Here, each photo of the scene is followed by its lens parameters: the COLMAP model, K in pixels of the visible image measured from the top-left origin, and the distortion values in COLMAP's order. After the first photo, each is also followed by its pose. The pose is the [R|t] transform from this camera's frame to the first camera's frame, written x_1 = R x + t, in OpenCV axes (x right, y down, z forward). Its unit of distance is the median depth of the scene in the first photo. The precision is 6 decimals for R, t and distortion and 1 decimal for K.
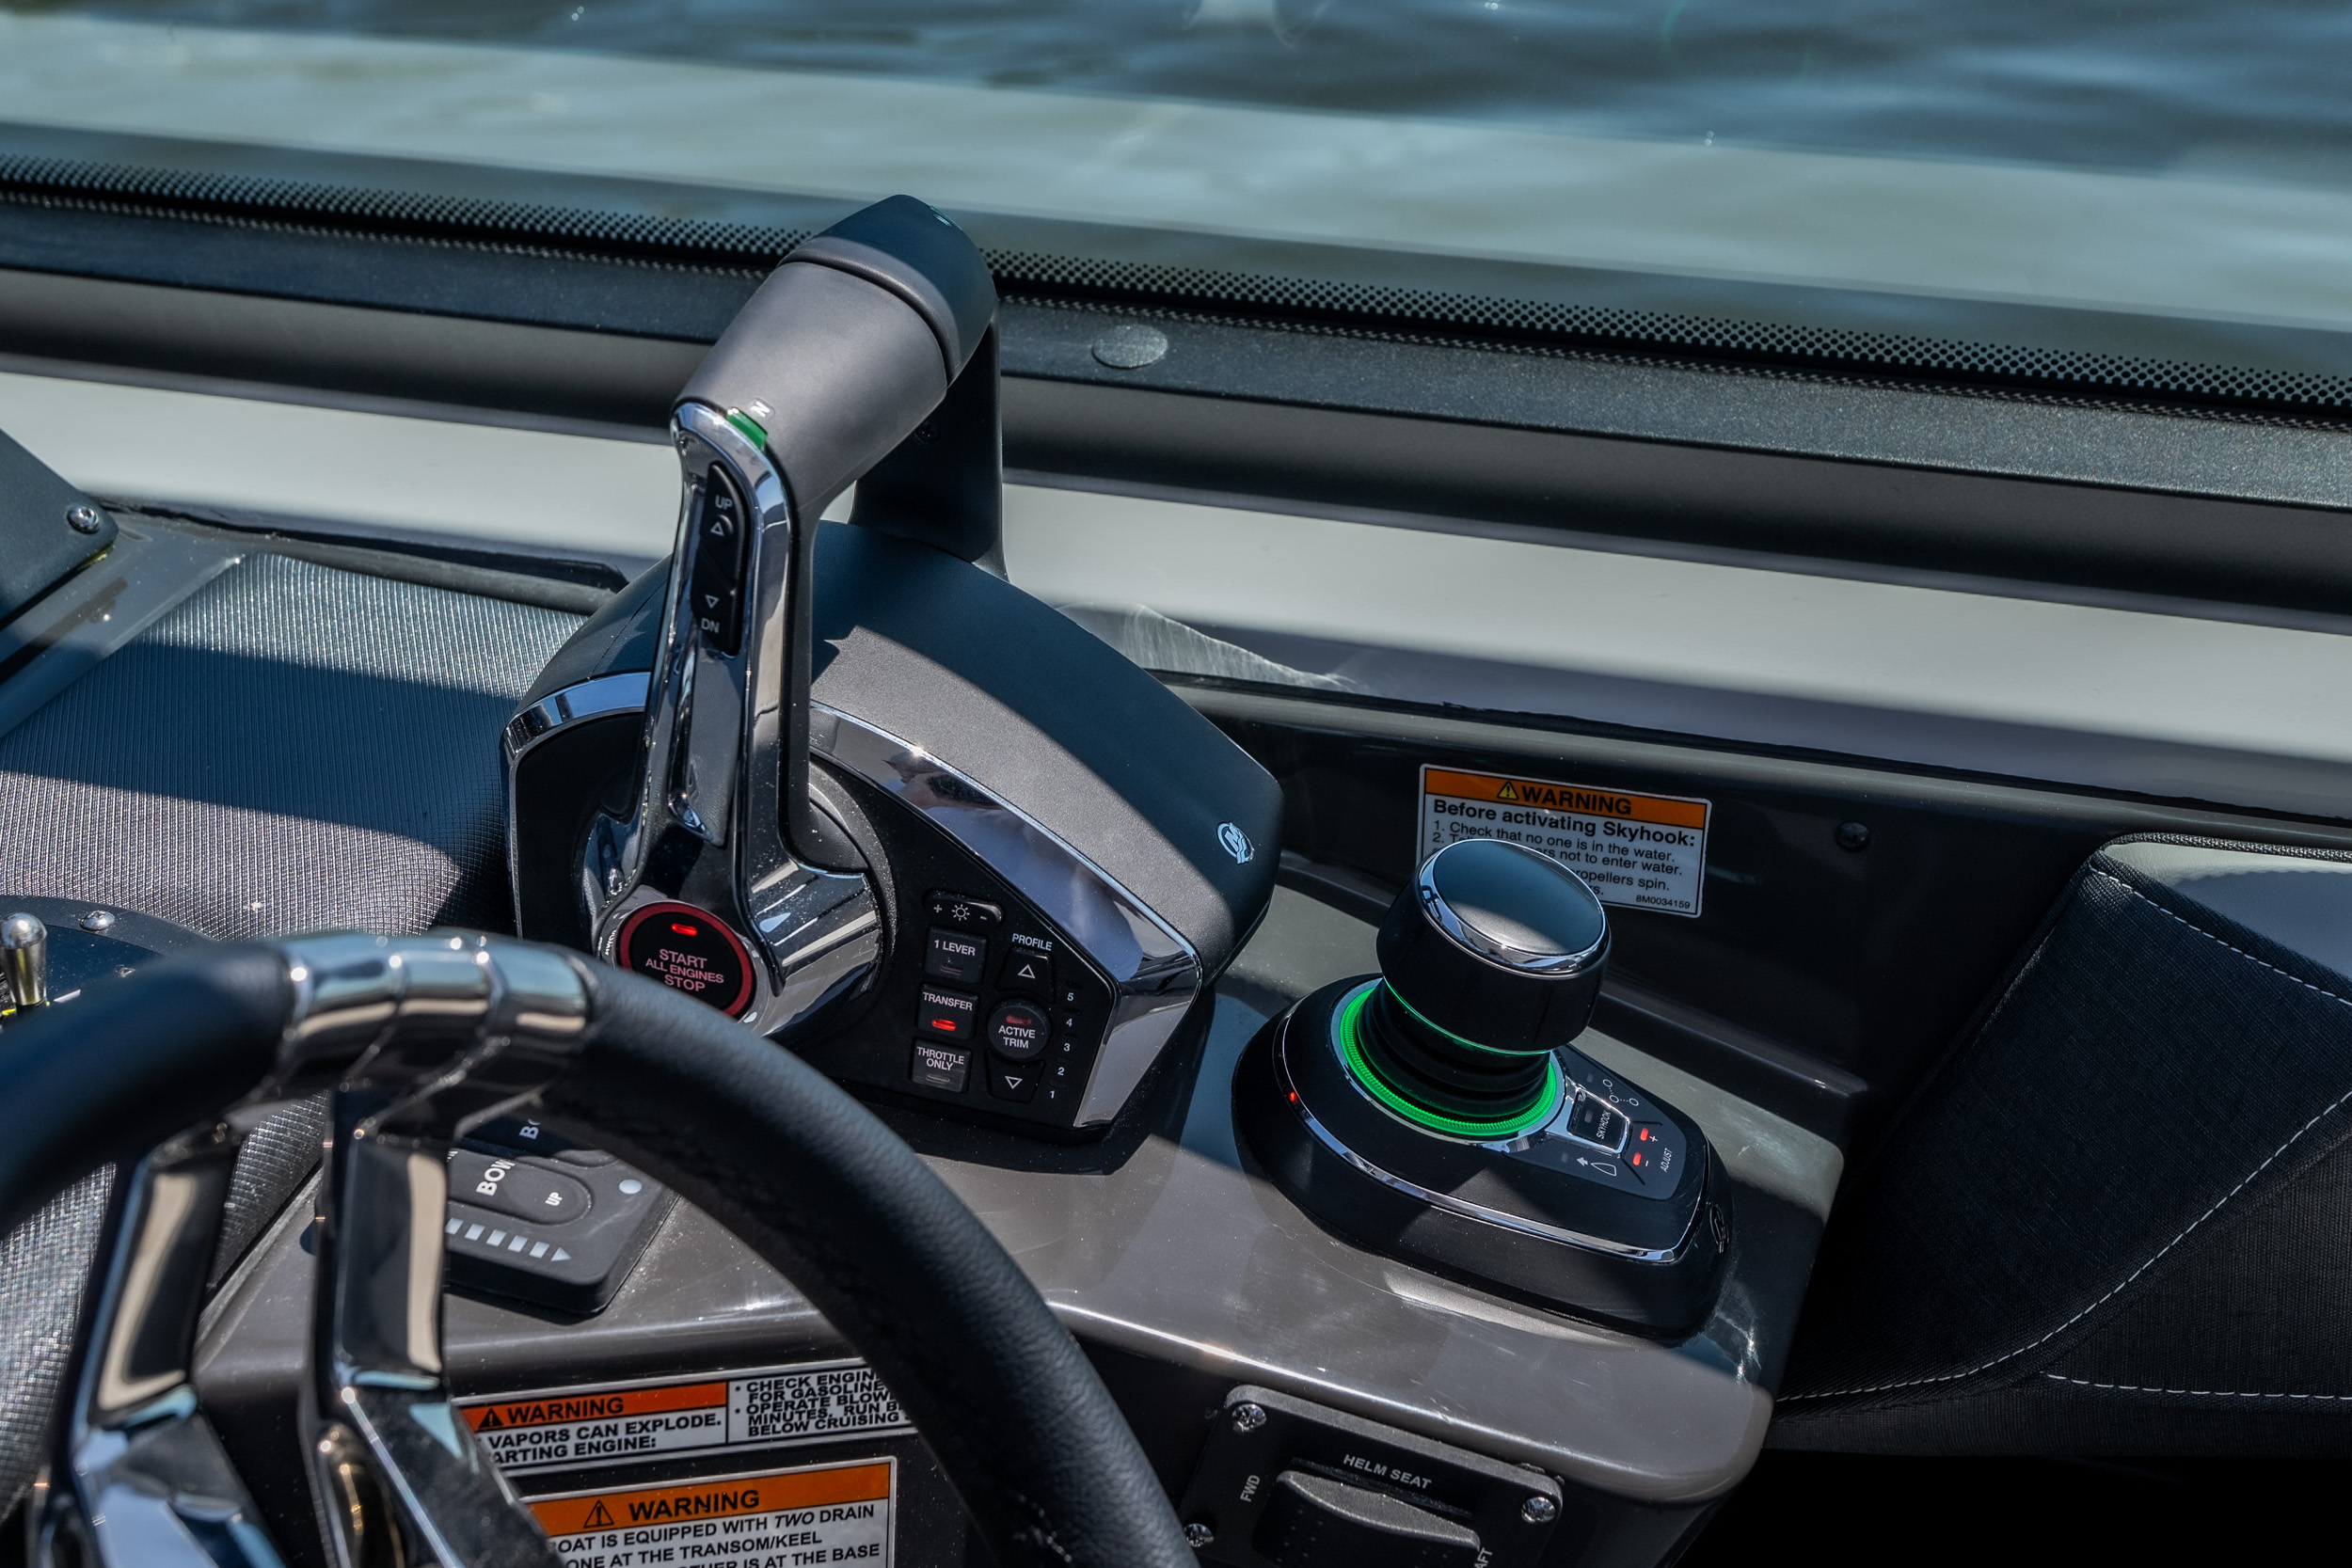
lens RADIAL K [[3109.0, 0, 1176.0], [0, 3109.0, 784.0], [0, 0, 1]] dist [0.002220, 0.012253]
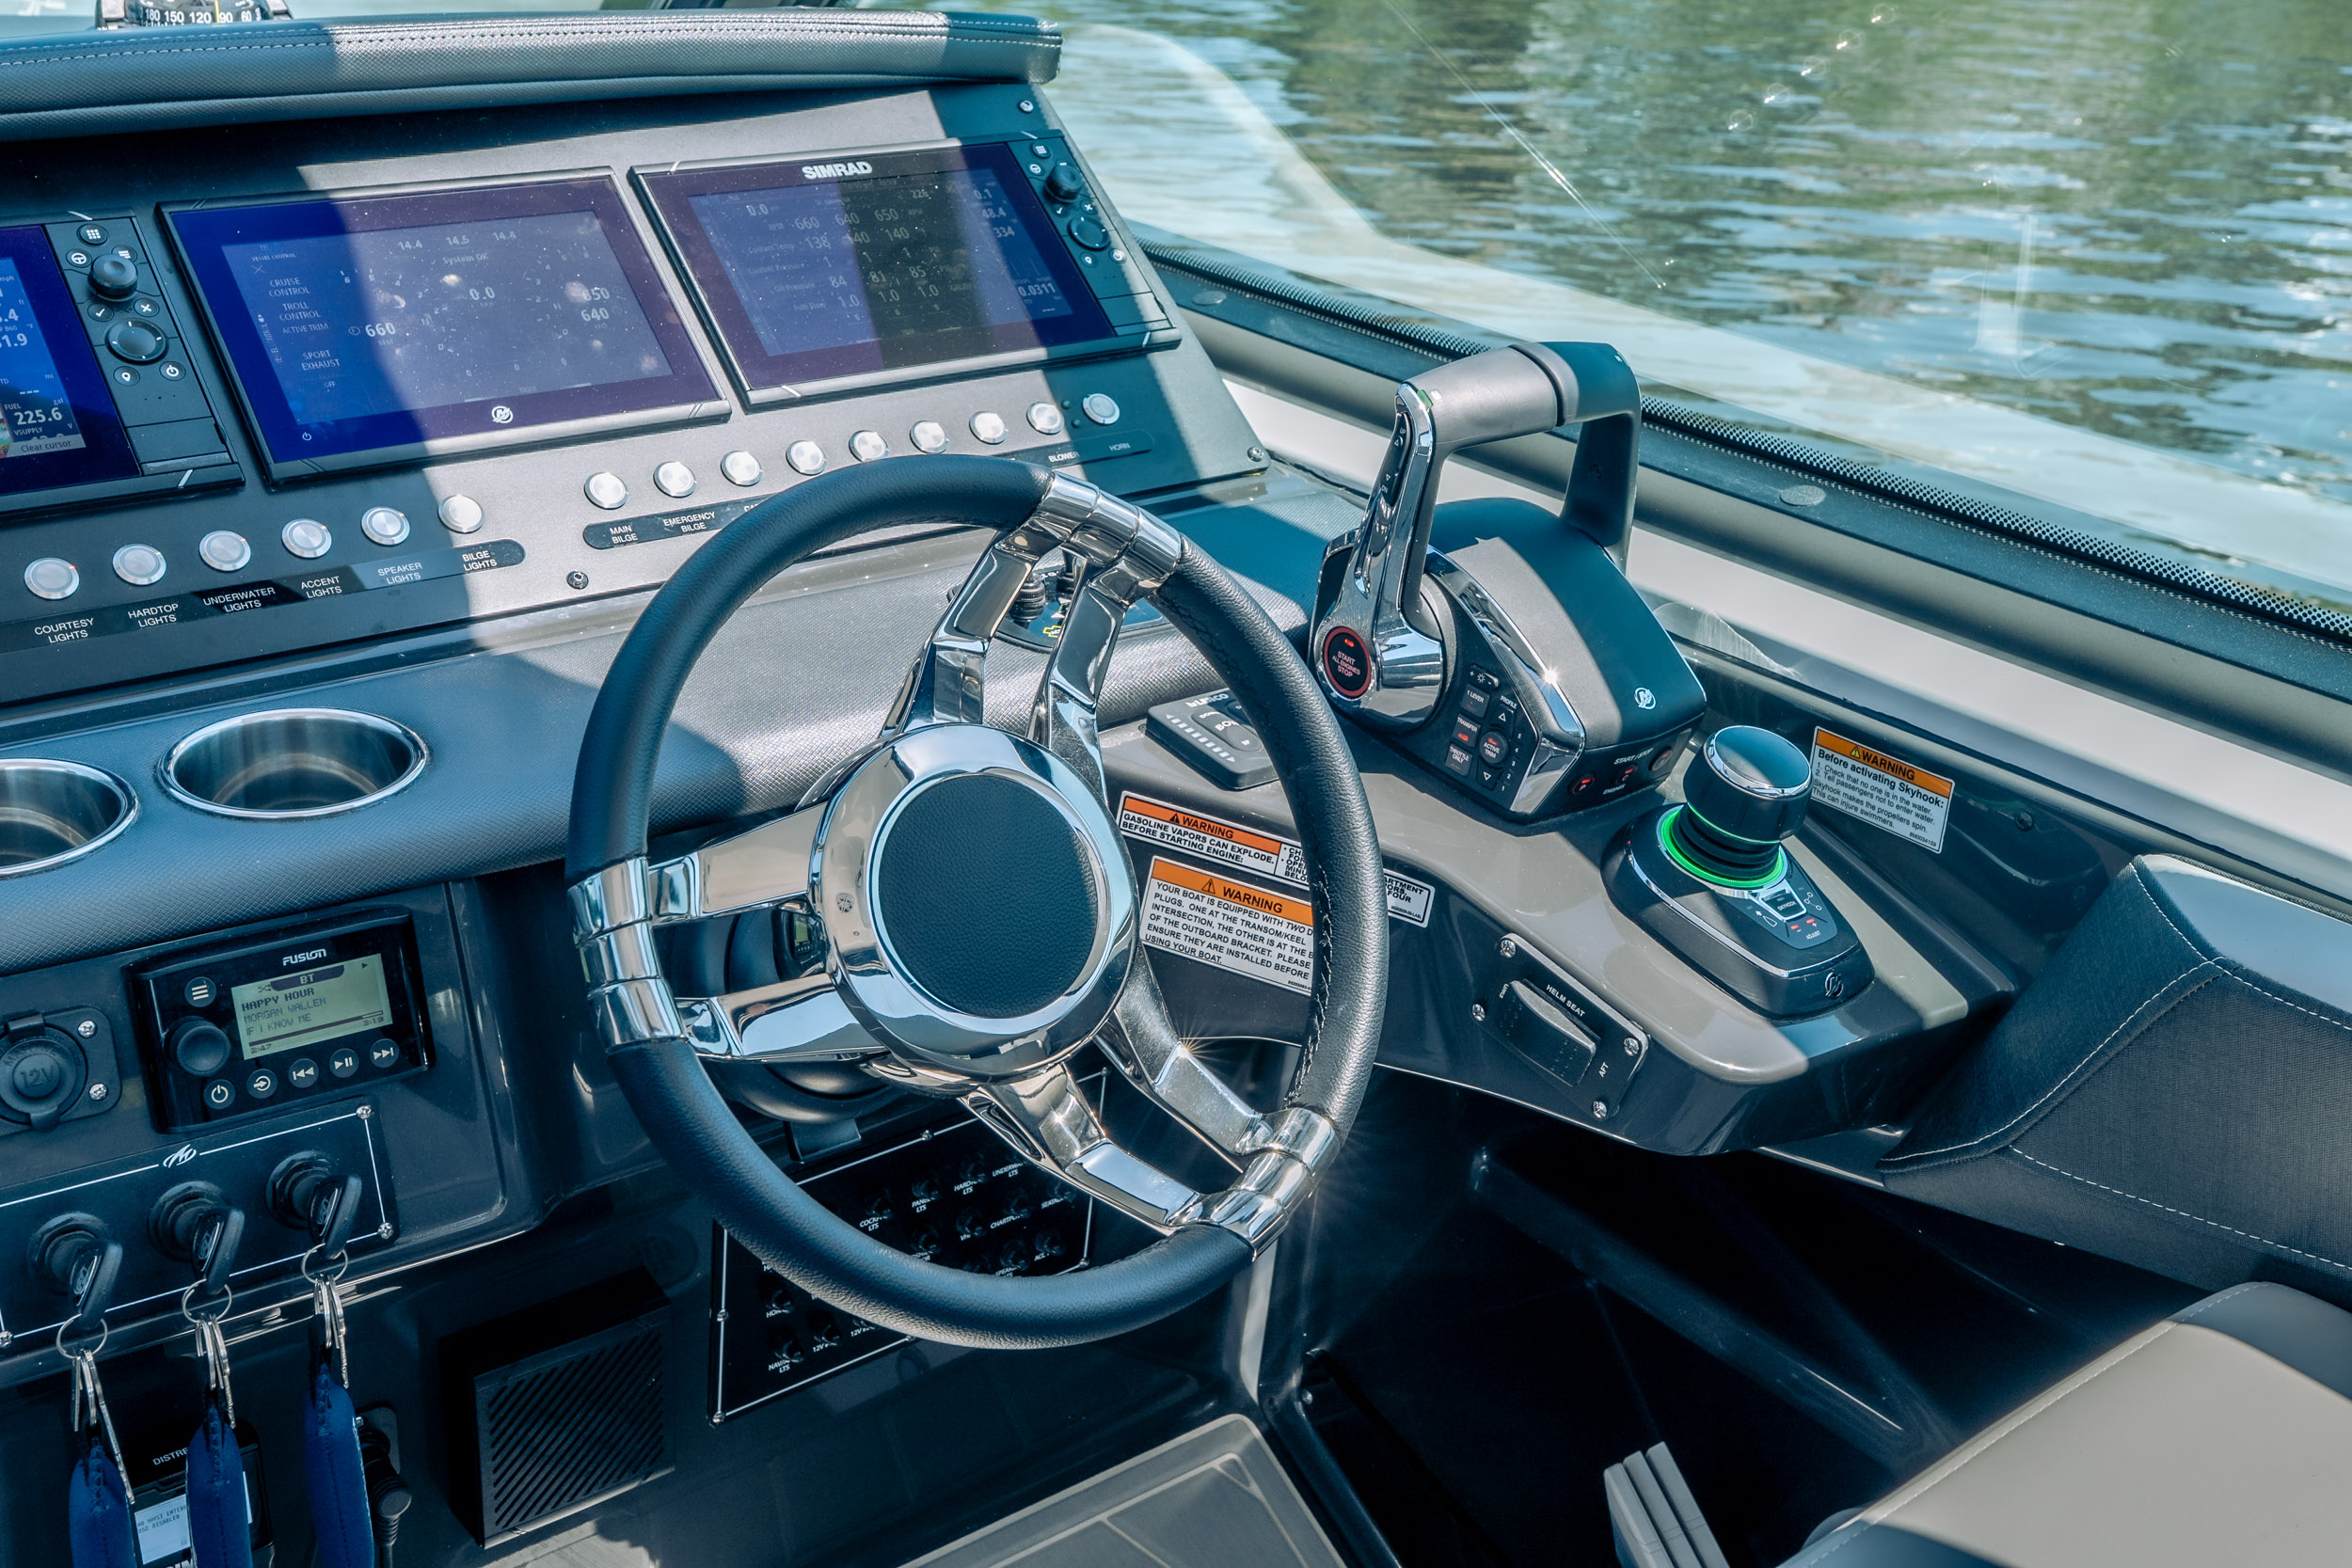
lens RADIAL K [[2607.4, 0, 1176.0], [0, 2607.4, 784.0], [0, 0, 1]] dist [-0.004820, 0.017372]
pose [[0.806362, 0.270960, -0.525700, 0.641349], [-0.331948, 0.943015, -0.023113, 0.200704], [0.489480, 0.193142, 0.850356, -0.470673]]
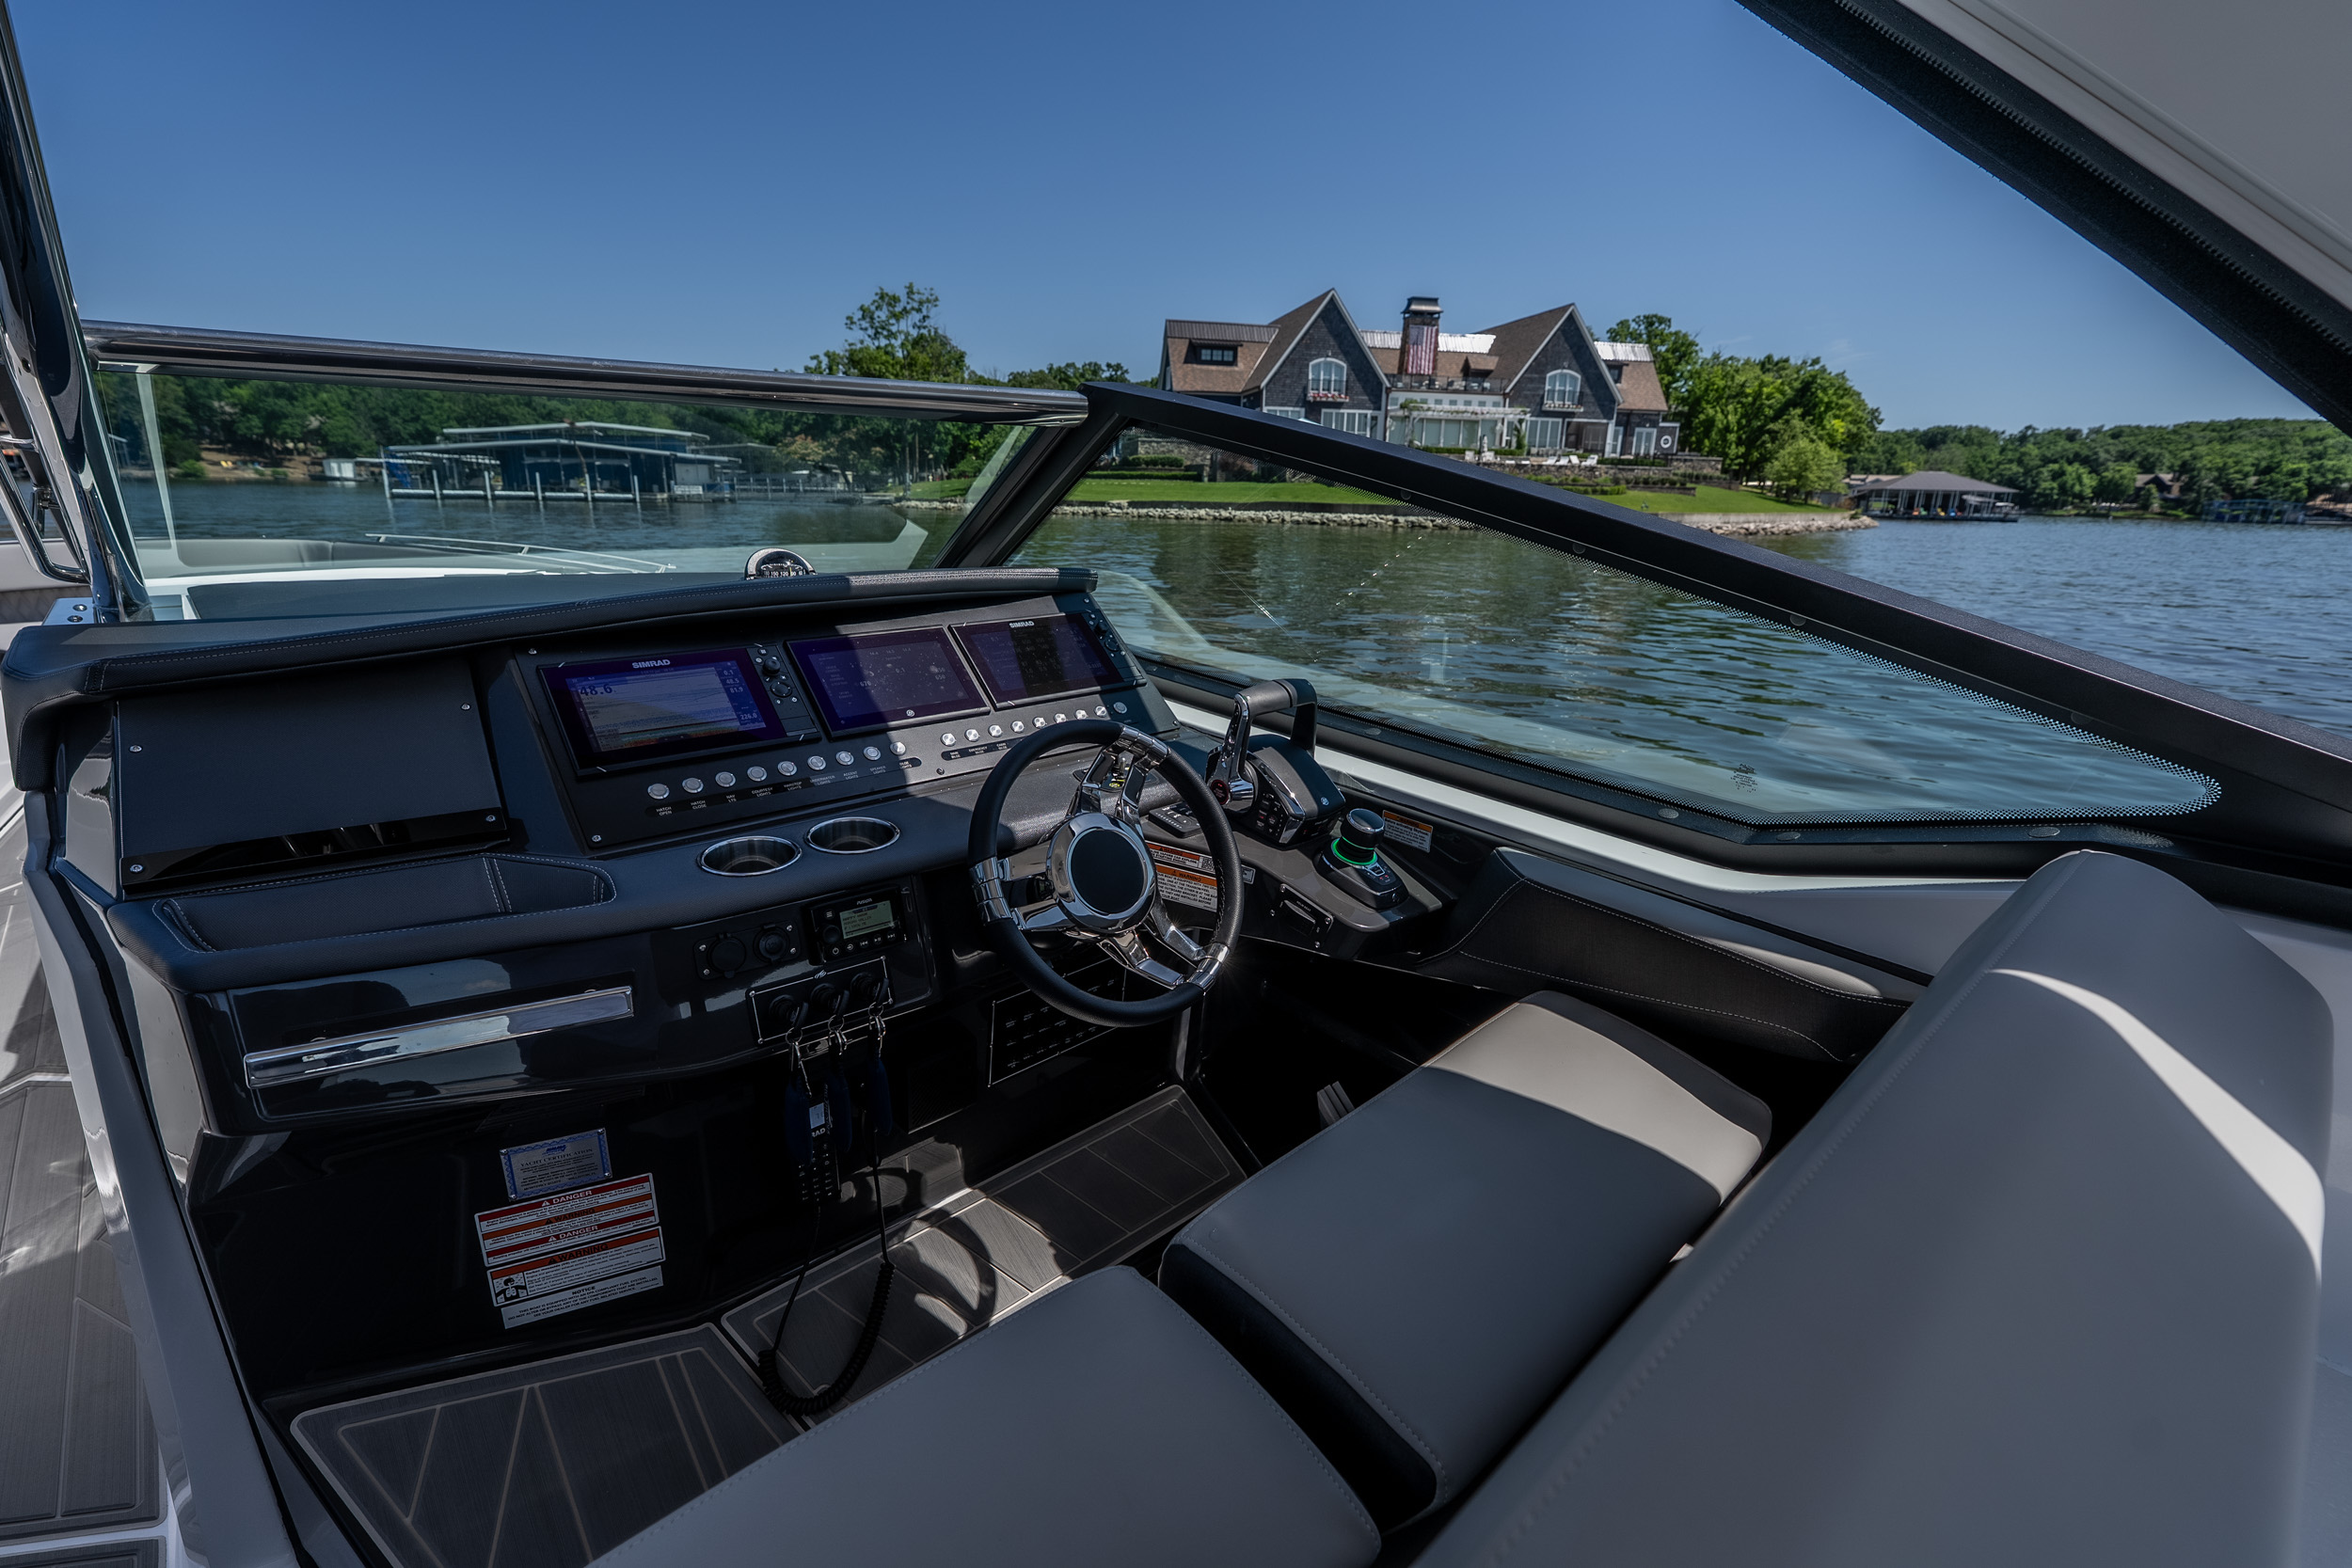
lens RADIAL K [[1093.9, 0, 1176.0], [0, 1093.9, 784.0], [0, 0, 1]] dist [0.000041, 0.000035]
pose [[0.851534, 0.202462, -0.483630, 0.717240], [-0.297201, 0.946314, -0.127130, 0.310829], [0.431927, 0.251991, 0.865991, -0.759844]]
